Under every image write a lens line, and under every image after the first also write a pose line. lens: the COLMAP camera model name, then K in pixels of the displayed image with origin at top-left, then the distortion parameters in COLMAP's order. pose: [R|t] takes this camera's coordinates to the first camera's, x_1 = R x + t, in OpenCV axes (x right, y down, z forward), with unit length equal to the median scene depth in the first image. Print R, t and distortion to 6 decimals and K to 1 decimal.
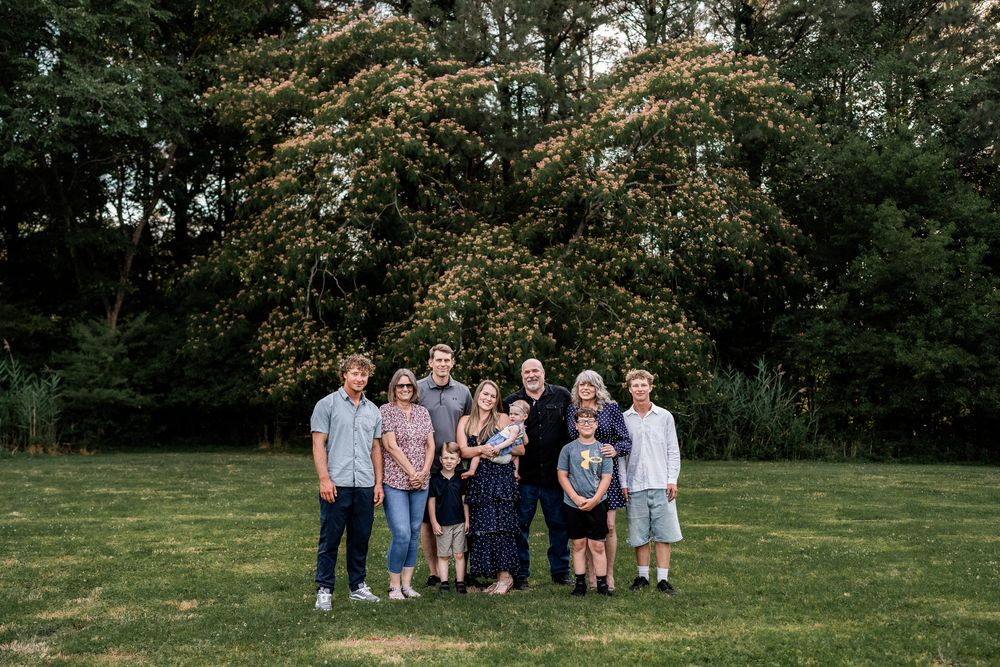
lens RADIAL K [[965.0, 0, 500.0], [0, 965.0, 333.5], [0, 0, 1]] dist [-0.062913, 0.188339]
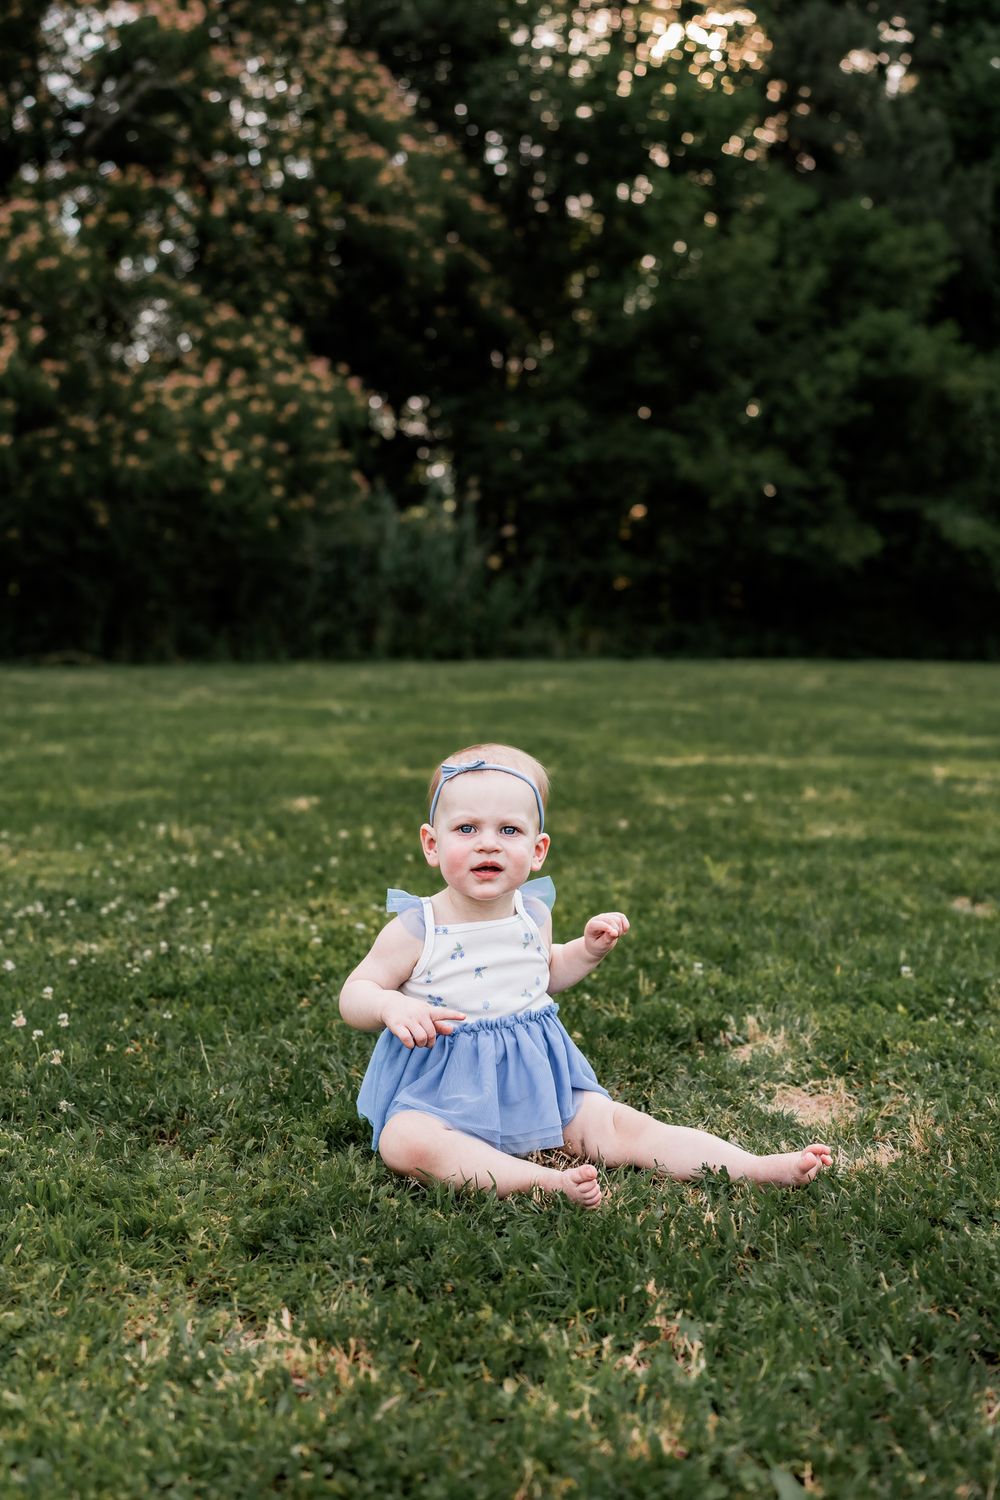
lens RADIAL K [[1551.9, 0, 461.8], [0, 1551.9, 818.0], [0, 0, 1]] dist [-0.065625, 0.197401]
pose [[0.926382, -0.049909, 0.373264, -0.040731], [-0.028719, 0.978930, 0.202168, 0.050347], [-0.375490, -0.198005, 0.905429, 0.241807]]
